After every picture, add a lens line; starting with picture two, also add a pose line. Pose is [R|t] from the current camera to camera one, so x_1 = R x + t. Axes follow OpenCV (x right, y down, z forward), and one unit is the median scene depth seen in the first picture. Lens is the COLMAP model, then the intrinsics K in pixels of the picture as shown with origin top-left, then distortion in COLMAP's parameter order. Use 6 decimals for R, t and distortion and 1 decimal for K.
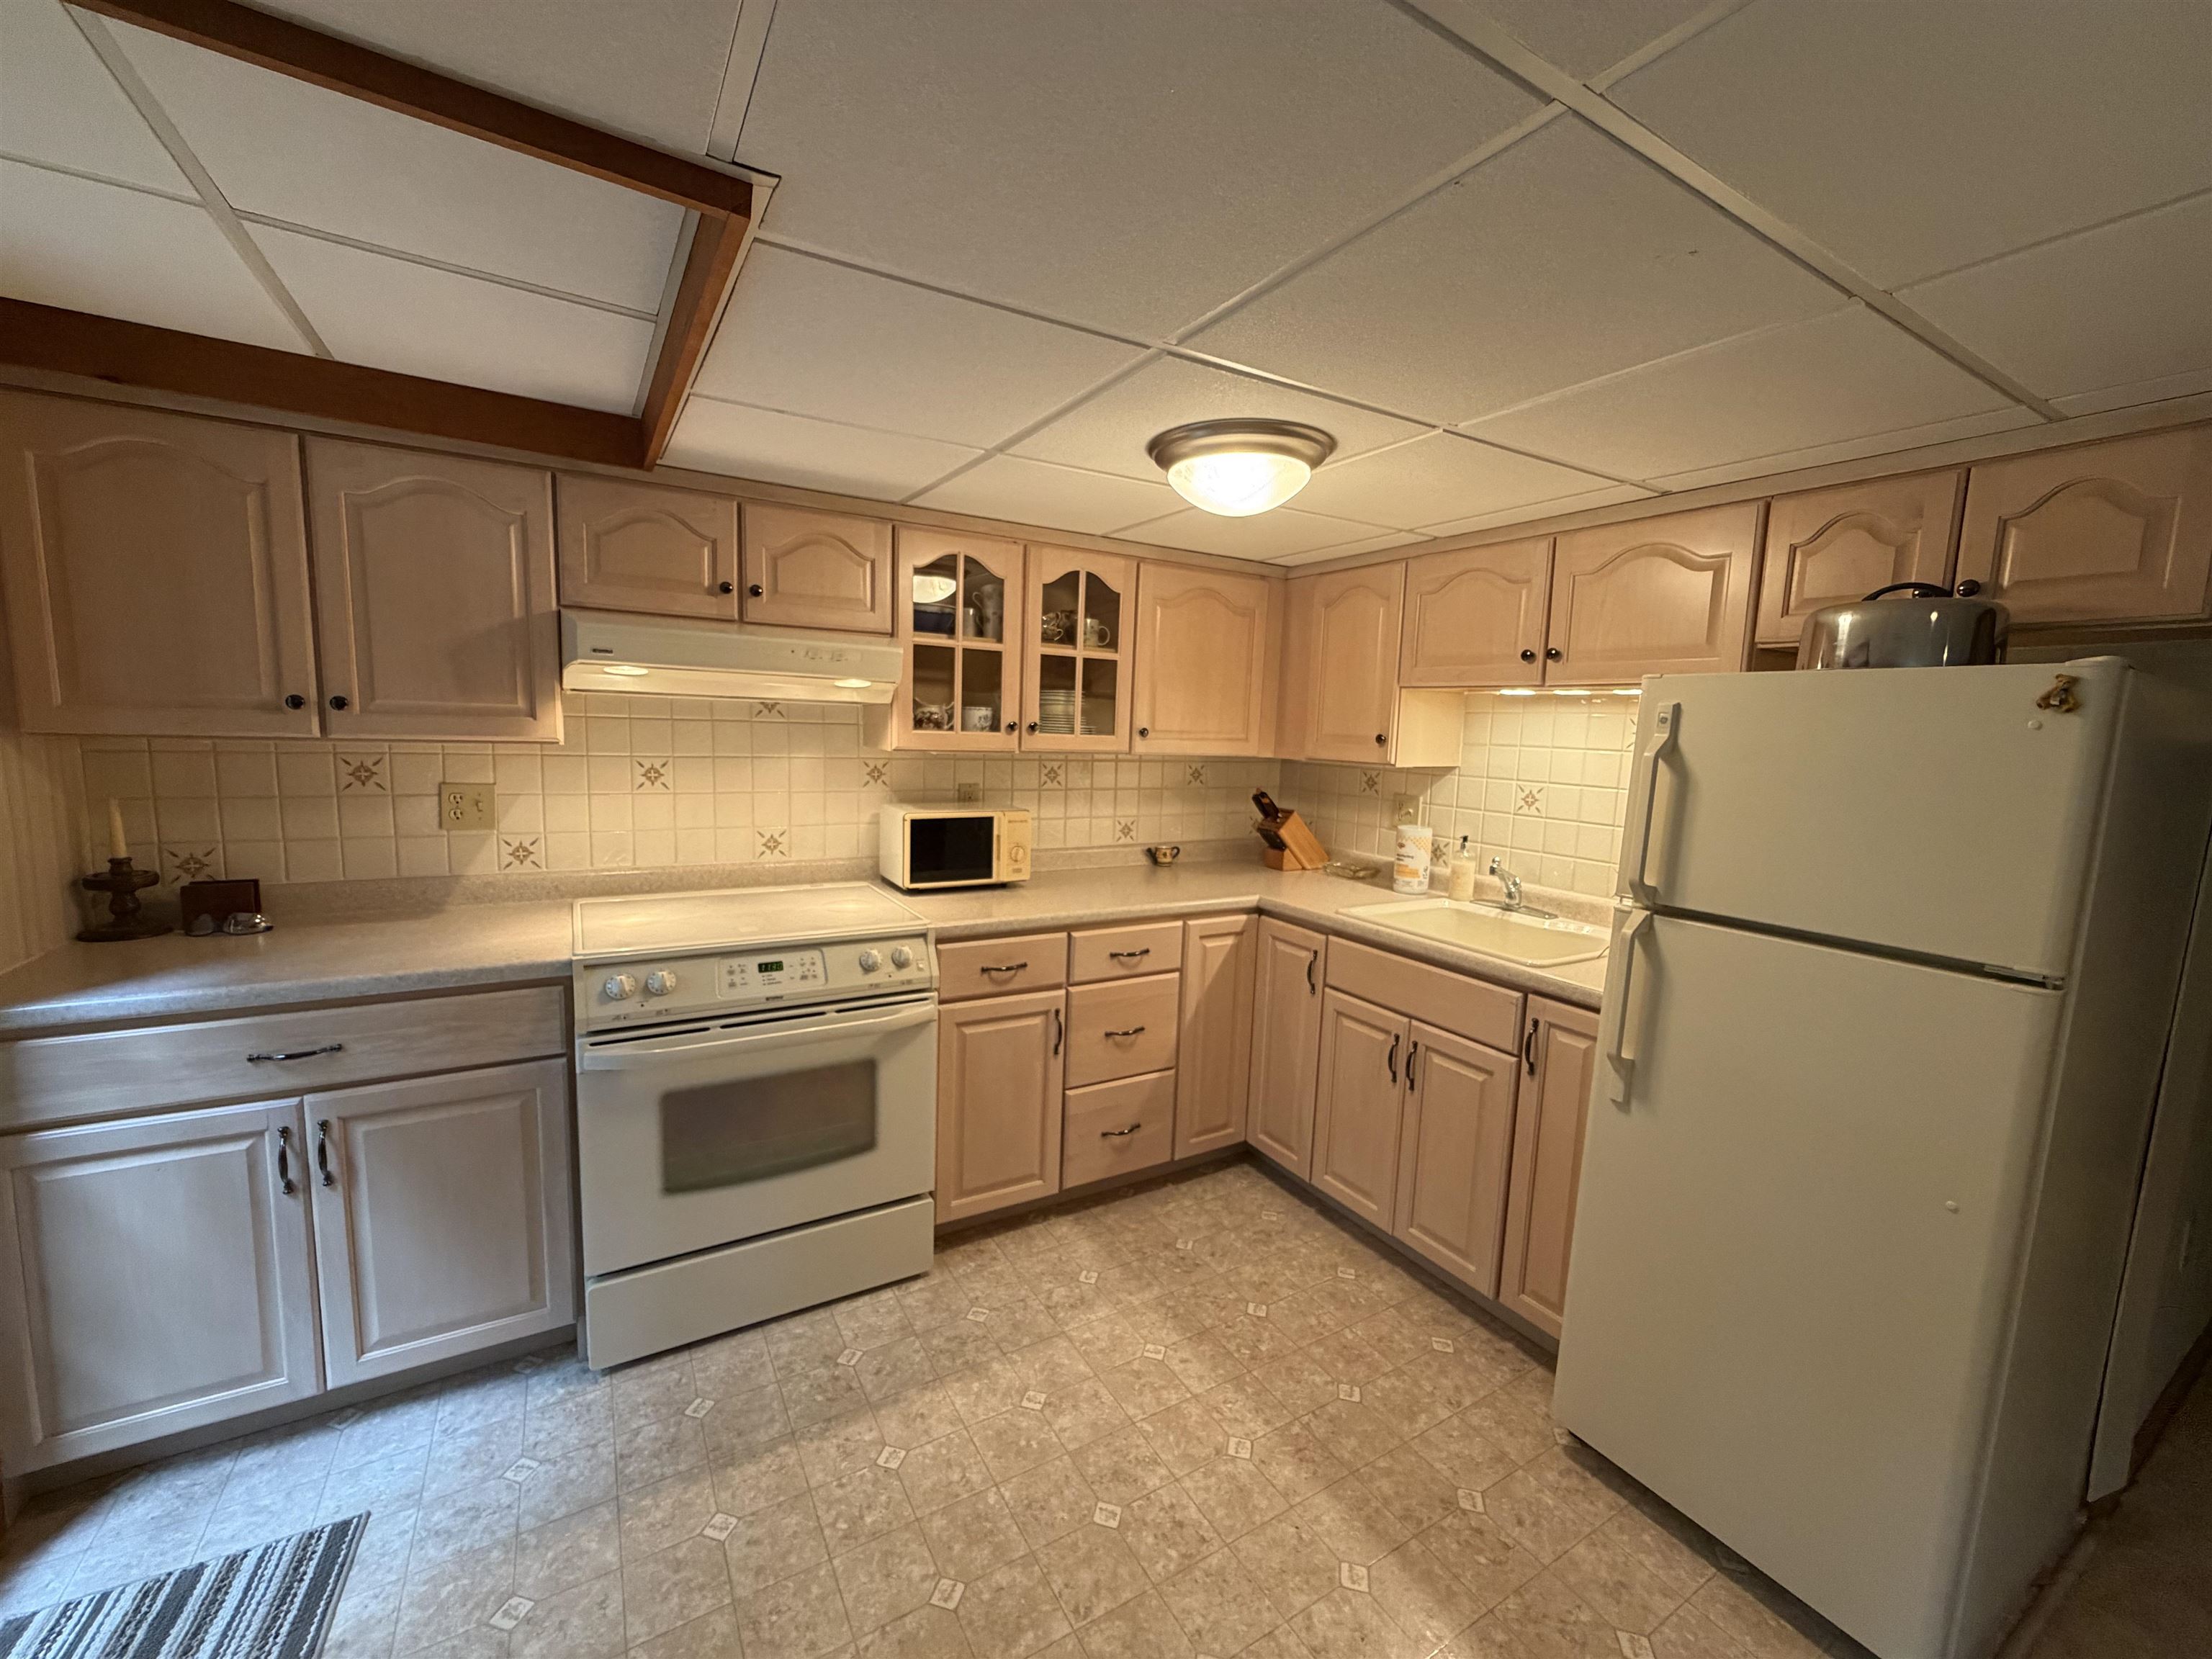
lens RADIAL K [[878.5, 0, 1103.8], [0, 878.5, 828.8], [0, 0, 1]] dist [0.000442, -0.000626]
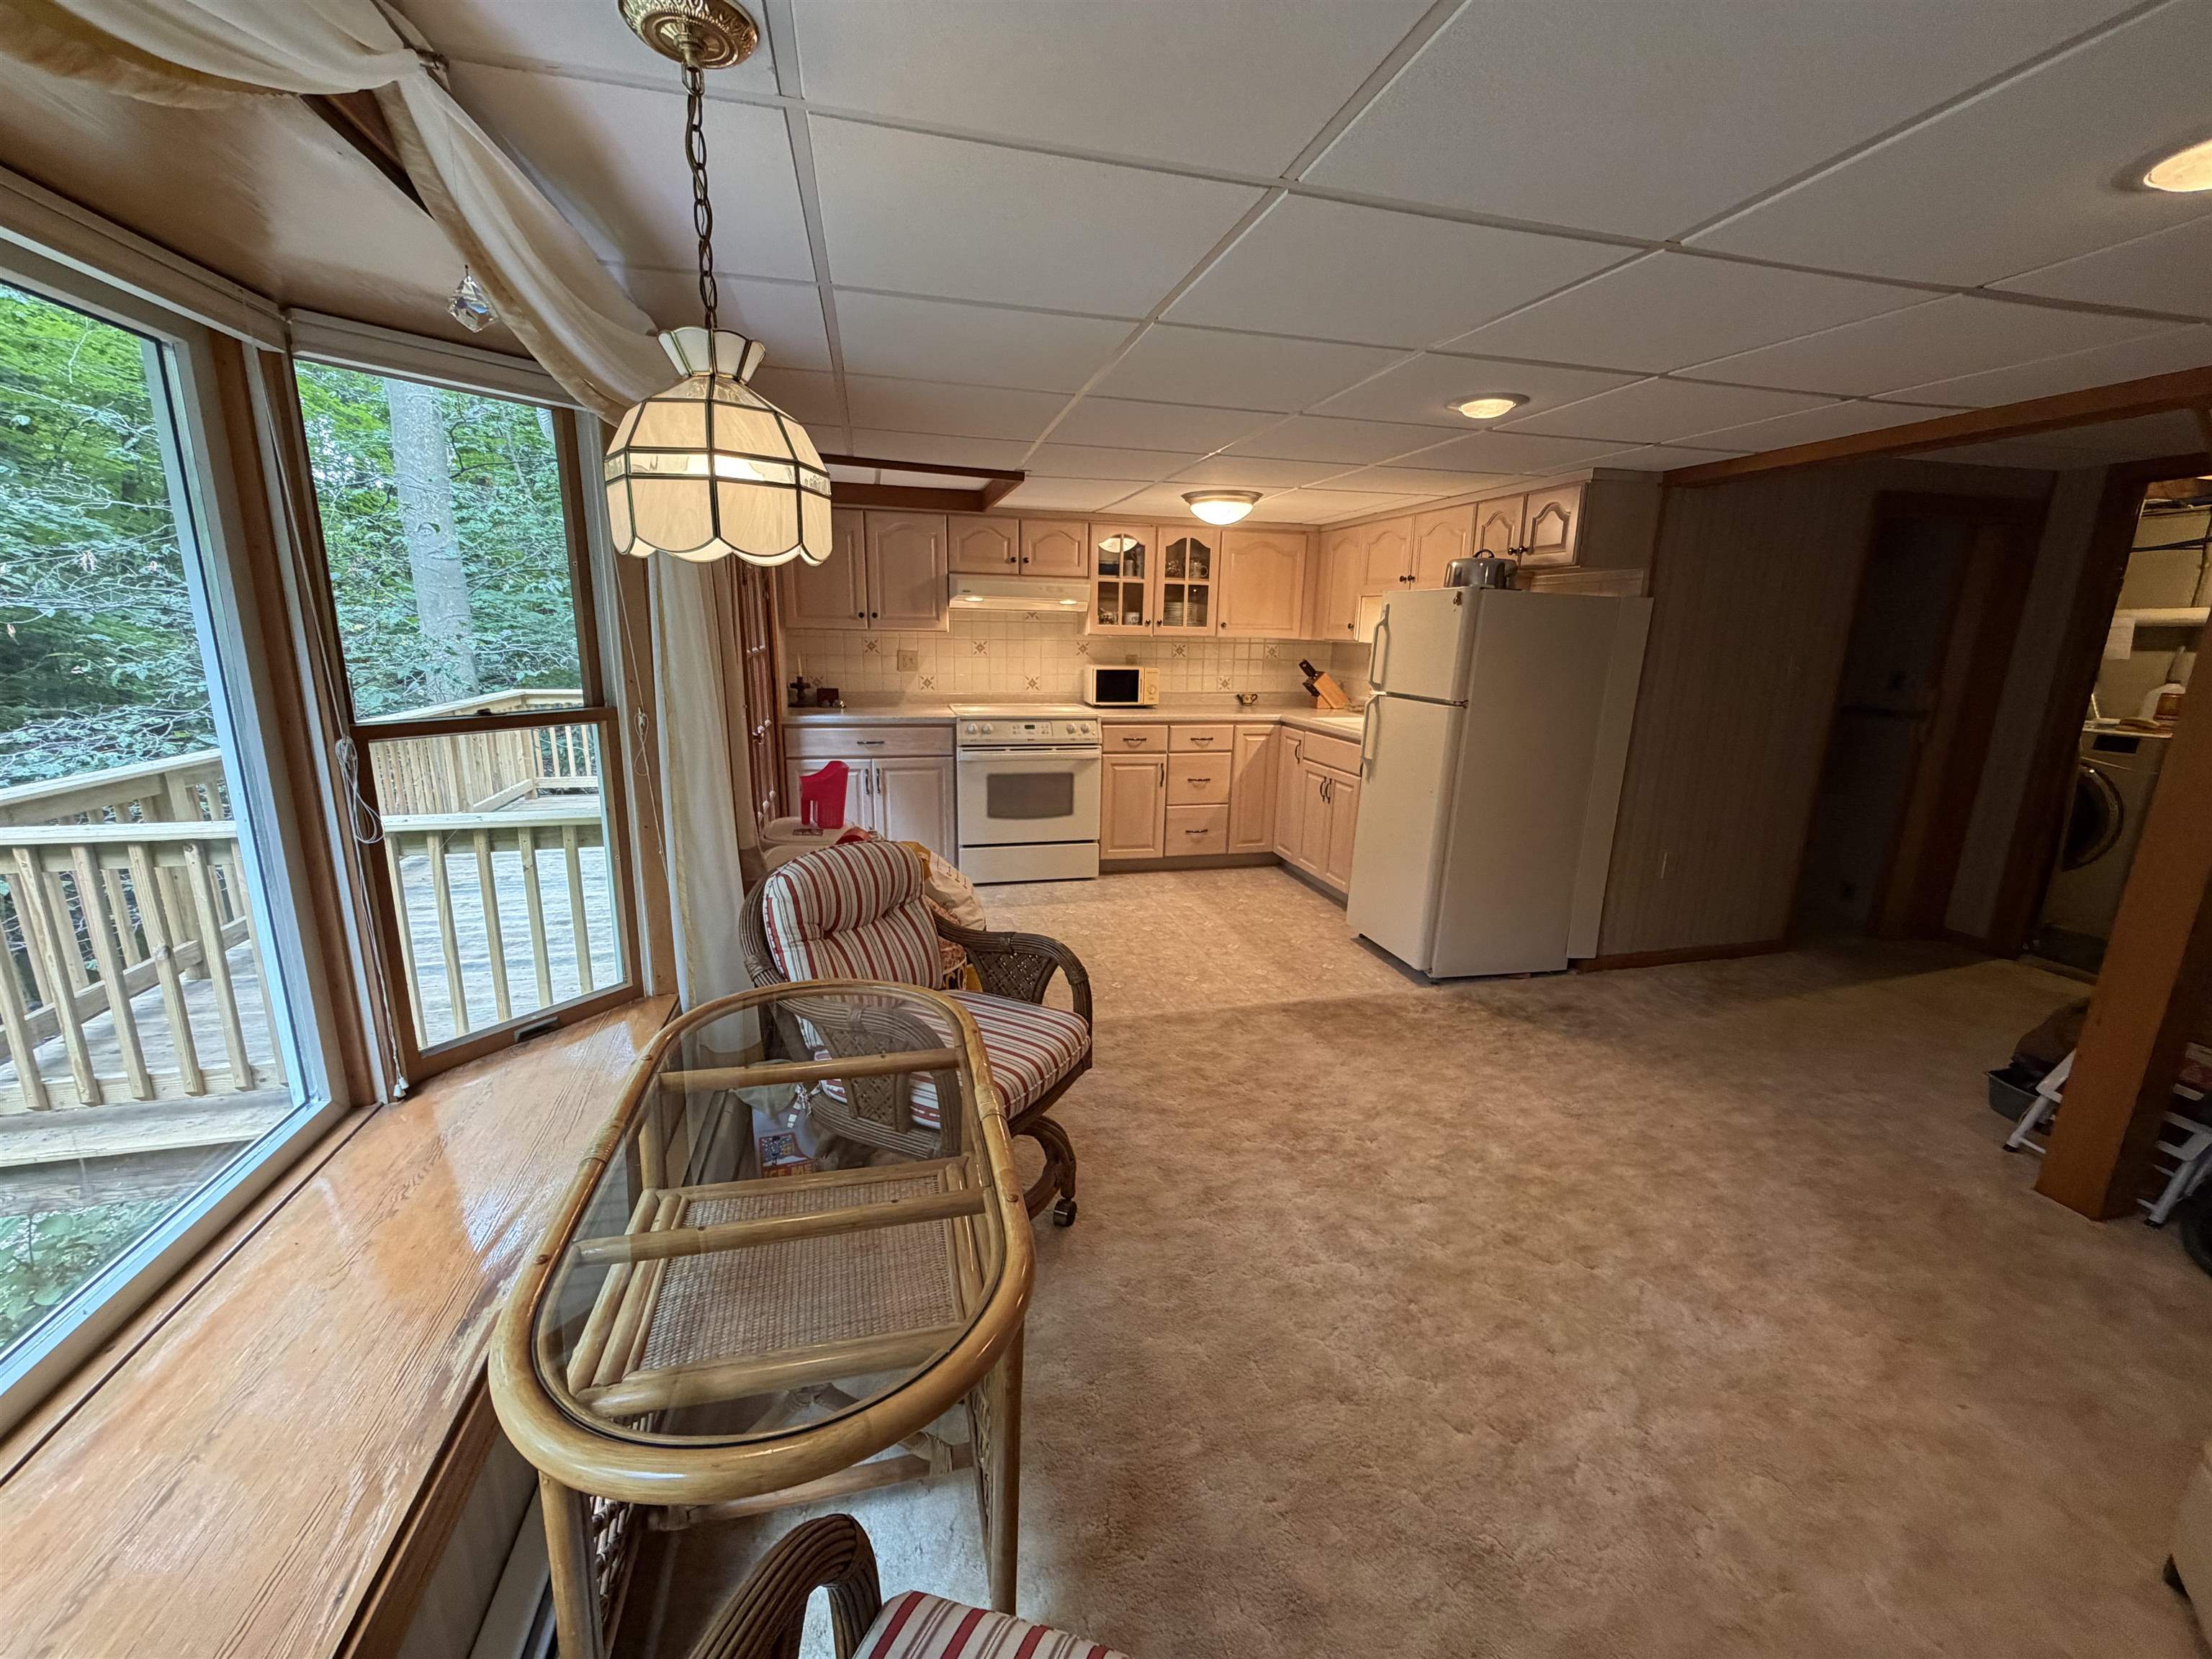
lens RADIAL K [[878.5, 0, 1103.1], [0, 878.5, 827.1], [0, 0, 1]] dist [0.000442, -0.000626]
pose [[0.957152, 0.049522, -0.285319, 0.389447], [-0.021441, 0.994684, 0.100718, 0.145569], [0.288790, -0.090285, 0.953126, -0.955741]]
